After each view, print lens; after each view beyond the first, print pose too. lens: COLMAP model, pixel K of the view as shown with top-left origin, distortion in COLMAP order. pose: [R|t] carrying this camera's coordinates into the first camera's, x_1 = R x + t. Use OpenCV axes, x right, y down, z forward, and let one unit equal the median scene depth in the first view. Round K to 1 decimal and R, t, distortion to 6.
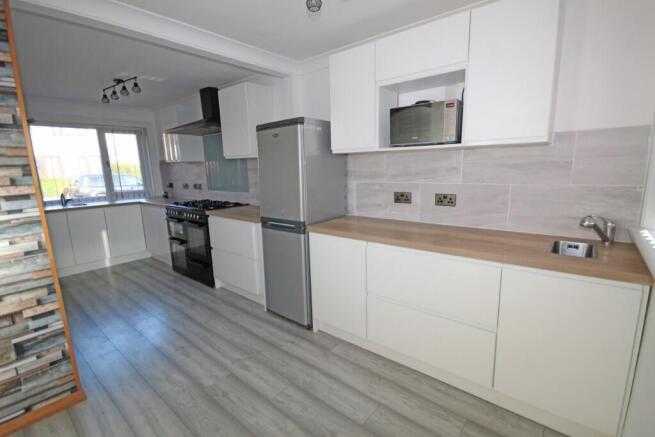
lens RADIAL K [[296.2, 0, 327.5], [0, 296.2, 218.5], [0, 0, 1]] dist [0.002367, -0.013876]
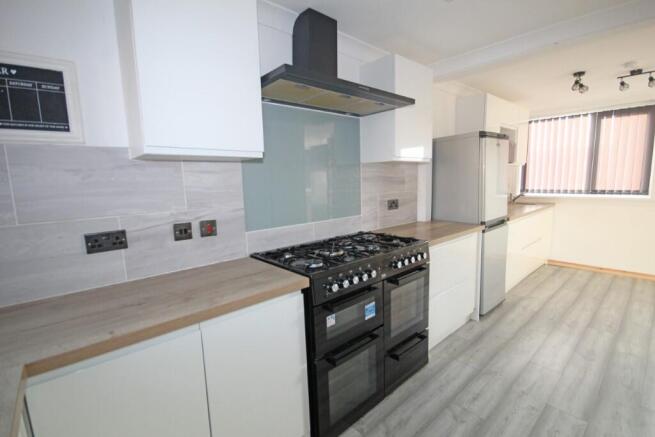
lens RADIAL K [[296.2, 0, 327.5], [0, 296.2, 218.5], [0, 0, 1]] dist [0.002367, -0.013876]
pose [[0.171477, -0.096508, 0.980450, -1.137087], [0.212586, 0.975370, 0.058827, -0.162592], [-0.961979, 0.198342, 0.187770, 1.161543]]
